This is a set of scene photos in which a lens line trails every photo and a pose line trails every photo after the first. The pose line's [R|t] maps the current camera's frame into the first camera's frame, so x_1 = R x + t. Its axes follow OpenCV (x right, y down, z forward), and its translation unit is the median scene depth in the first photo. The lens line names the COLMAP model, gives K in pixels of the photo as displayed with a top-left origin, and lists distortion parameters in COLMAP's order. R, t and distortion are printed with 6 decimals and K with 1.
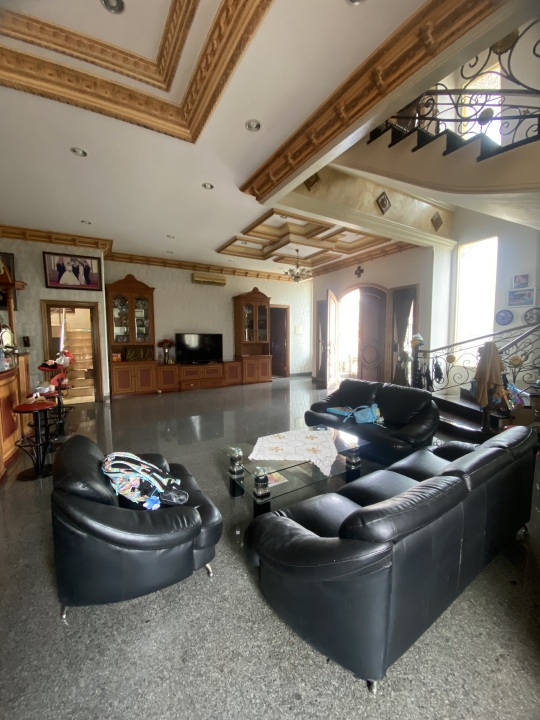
lens RADIAL K [[292.9, 0, 271.4], [0, 292.9, 357.1], [0, 0, 1]] dist [0.030773, -0.025699]
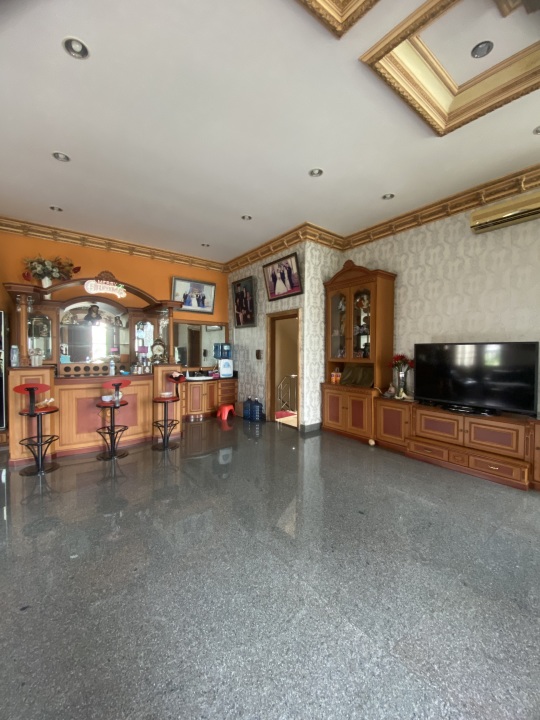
lens RADIAL K [[292.9, 0, 271.4], [0, 292.9, 357.1], [0, 0, 1]] dist [0.030773, -0.025699]
pose [[0.123009, 0.022964, -0.992140, 0.212414], [-0.067938, 0.997582, 0.014666, -0.058223], [0.990077, 0.065600, 0.124272, 0.845669]]
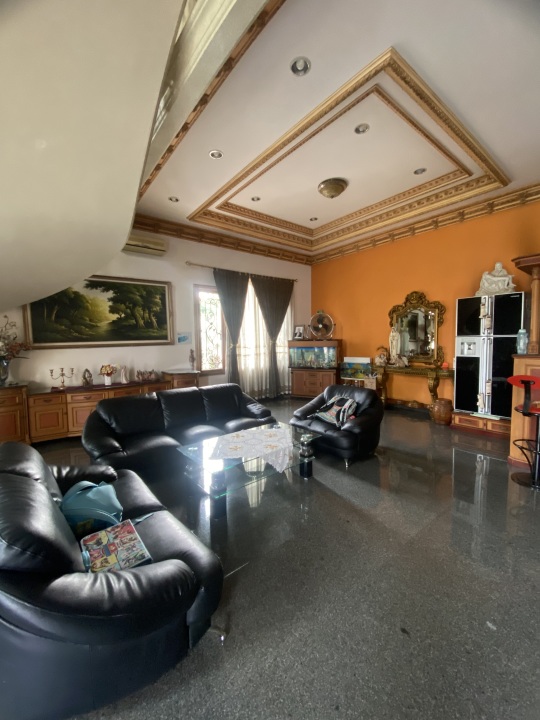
lens RADIAL K [[292.9, 0, 271.4], [0, 292.9, 357.1], [0, 0, 1]] dist [0.030773, -0.025699]
pose [[-0.991757, 0.026888, -0.125281, 0.068532], [0.011463, 0.992433, 0.122252, -0.057648], [0.127620, 0.119808, -0.984560, 0.860844]]
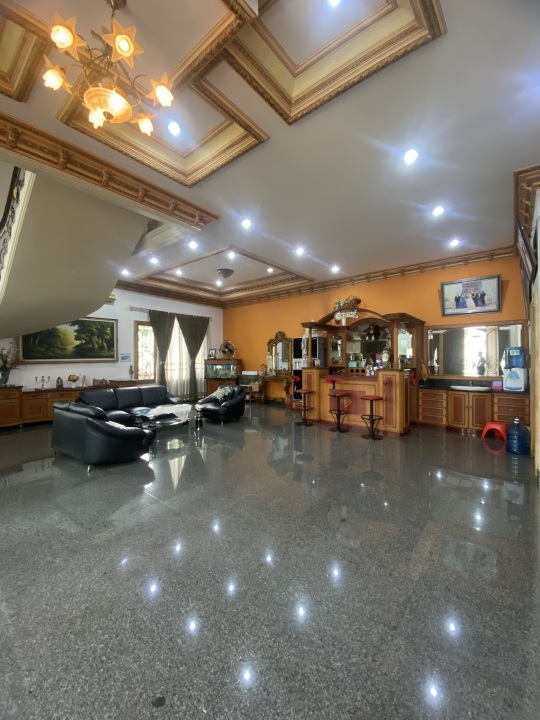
lens RADIAL K [[292.9, 0, 271.4], [0, 292.9, 357.1], [0, 0, 1]] dist [0.030773, -0.025699]
pose [[-0.940107, 0.006121, -0.340825, 0.061186], [-0.013802, 0.998335, 0.056001, -0.089408], [0.340601, 0.057351, -0.938457, 1.350778]]
